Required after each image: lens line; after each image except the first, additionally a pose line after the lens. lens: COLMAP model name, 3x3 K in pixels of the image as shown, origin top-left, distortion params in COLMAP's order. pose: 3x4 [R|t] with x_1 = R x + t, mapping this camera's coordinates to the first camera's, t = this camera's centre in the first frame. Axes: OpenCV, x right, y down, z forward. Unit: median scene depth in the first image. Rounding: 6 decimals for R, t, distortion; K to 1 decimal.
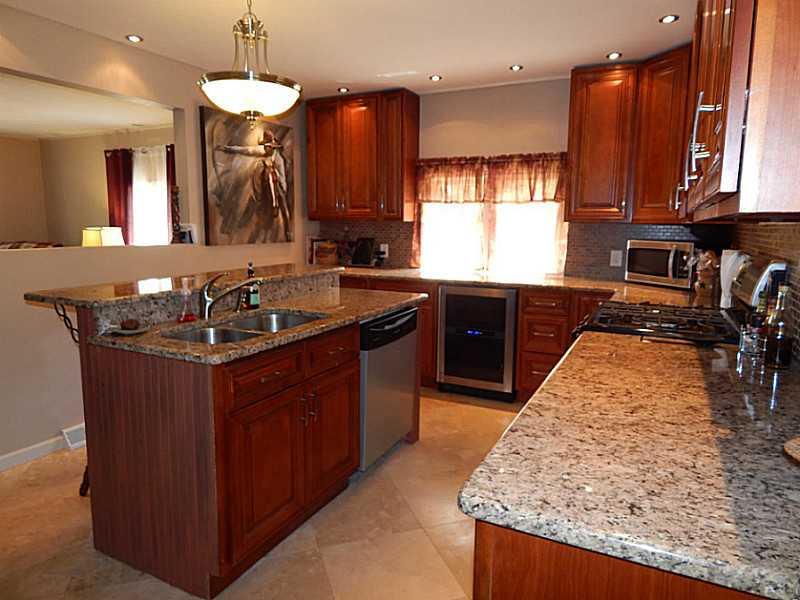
lens RADIAL K [[526.1, 0, 395.2], [0, 526.1, 300.8], [0, 0, 1]] dist [0.003450, 0.000117]
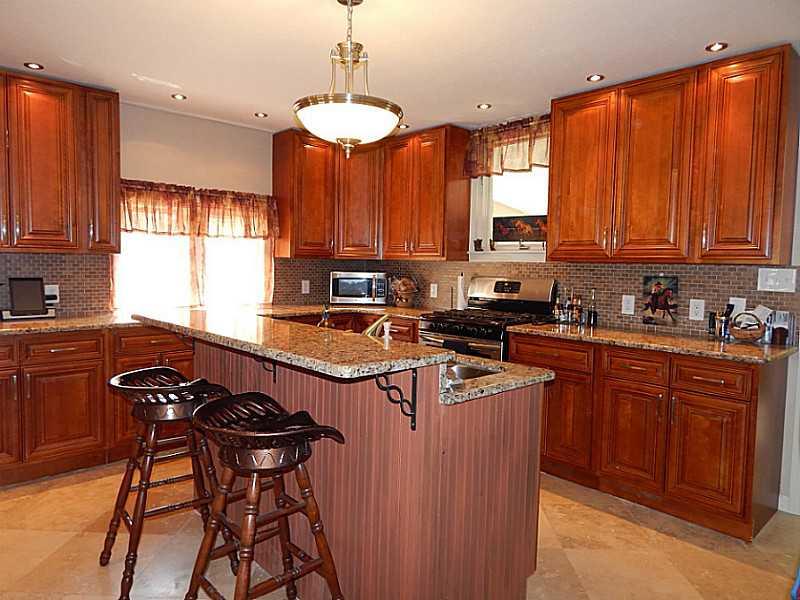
lens RADIAL K [[526.1, 0, 393.8], [0, 526.1, 294.3], [0, 0, 1]] dist [0.003450, 0.000117]
pose [[0.356874, -0.056627, 0.932434, -0.605690], [0.130724, 0.991367, 0.010173, -0.046687], [-0.924960, 0.118261, 0.361196, 0.350404]]
